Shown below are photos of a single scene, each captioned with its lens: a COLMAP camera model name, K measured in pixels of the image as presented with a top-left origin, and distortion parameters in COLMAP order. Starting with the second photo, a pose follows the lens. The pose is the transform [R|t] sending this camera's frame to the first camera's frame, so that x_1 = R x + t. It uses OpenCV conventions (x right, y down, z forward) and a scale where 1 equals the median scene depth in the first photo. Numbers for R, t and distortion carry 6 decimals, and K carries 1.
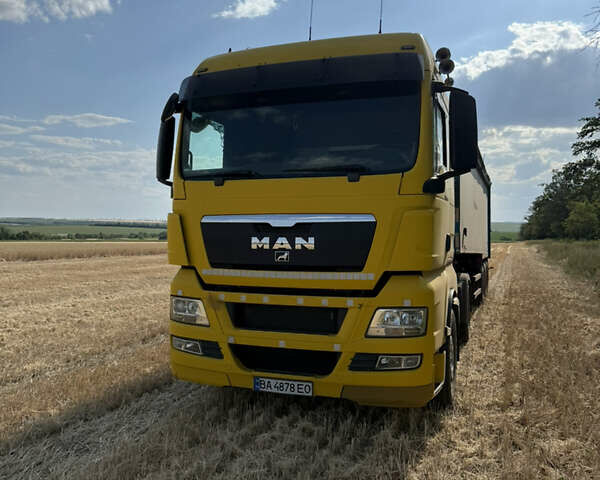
lens RADIAL K [[595.0, 0, 300.0], [0, 595.0, 240.0], [0, 0, 1]] dist [0.071804, -0.011936]
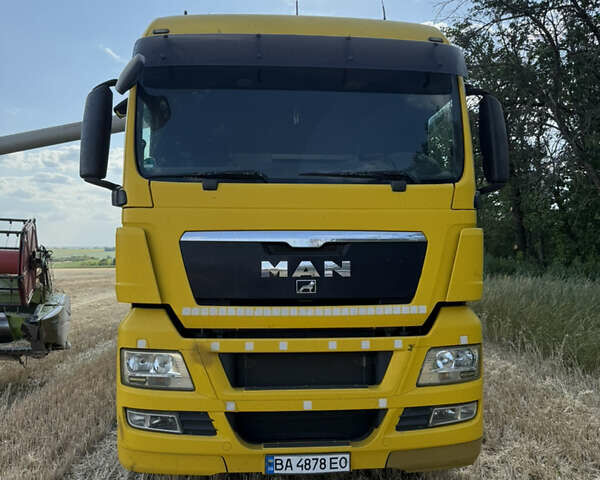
lens RADIAL K [[595.0, 0, 300.0], [0, 595.0, 240.0], [0, 0, 1]] dist [0.071804, -0.011936]
pose [[0.902378, 0.012491, 0.430763, -0.357096], [0.009245, 0.998789, -0.048329, 0.004953], [-0.430845, 0.047593, 0.901170, 0.319321]]
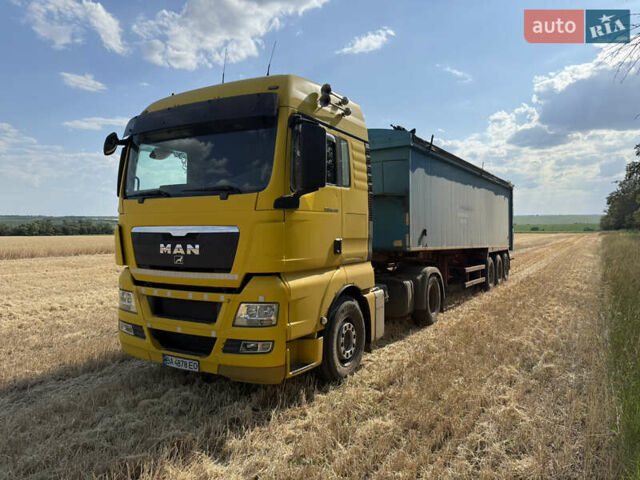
lens RADIAL K [[481.4, 0, 338.1], [0, 481.4, 238.6], [0, 0, 1]] dist [0.044642, -0.000074]
pose [[0.985182, -0.003881, -0.171469, 0.468581], [0.006641, 0.999857, 0.015523, -0.030117], [0.171384, -0.016432, 0.985067, 0.055286]]
